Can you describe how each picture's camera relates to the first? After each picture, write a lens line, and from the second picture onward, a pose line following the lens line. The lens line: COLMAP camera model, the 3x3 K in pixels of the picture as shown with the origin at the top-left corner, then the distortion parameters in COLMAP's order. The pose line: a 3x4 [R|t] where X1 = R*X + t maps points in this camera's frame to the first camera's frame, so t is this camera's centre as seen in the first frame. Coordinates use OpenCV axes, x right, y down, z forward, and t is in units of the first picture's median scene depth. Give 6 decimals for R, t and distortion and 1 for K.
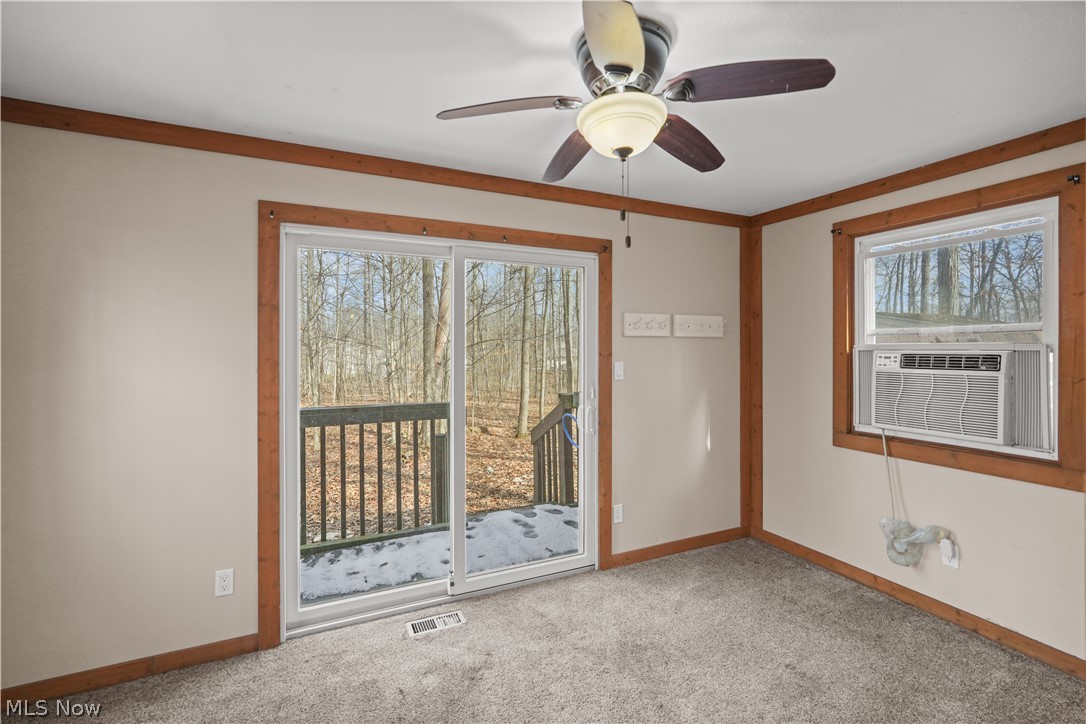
lens RADIAL K [[486.4, 0, 559.7], [0, 486.4, 349.5], [0, 0, 1]] dist [-0.000675, 0.000314]
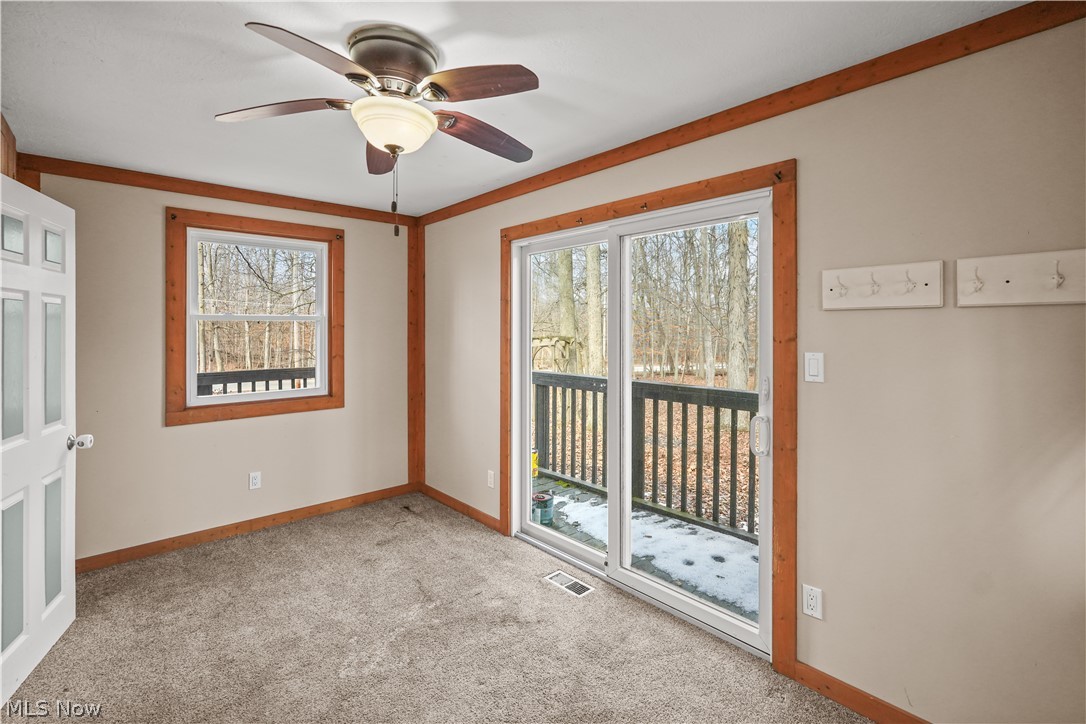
lens RADIAL K [[498.1, 0, 541.3], [0, 498.1, 330.6], [0, 0, 1]] dist [0.001040, 0.000586]
pose [[0.273657, 0.002419, -0.961824, 0.715408], [-0.004606, 0.999989, 0.001204, -0.001134], [0.961816, 0.004100, 0.273665, 0.571490]]
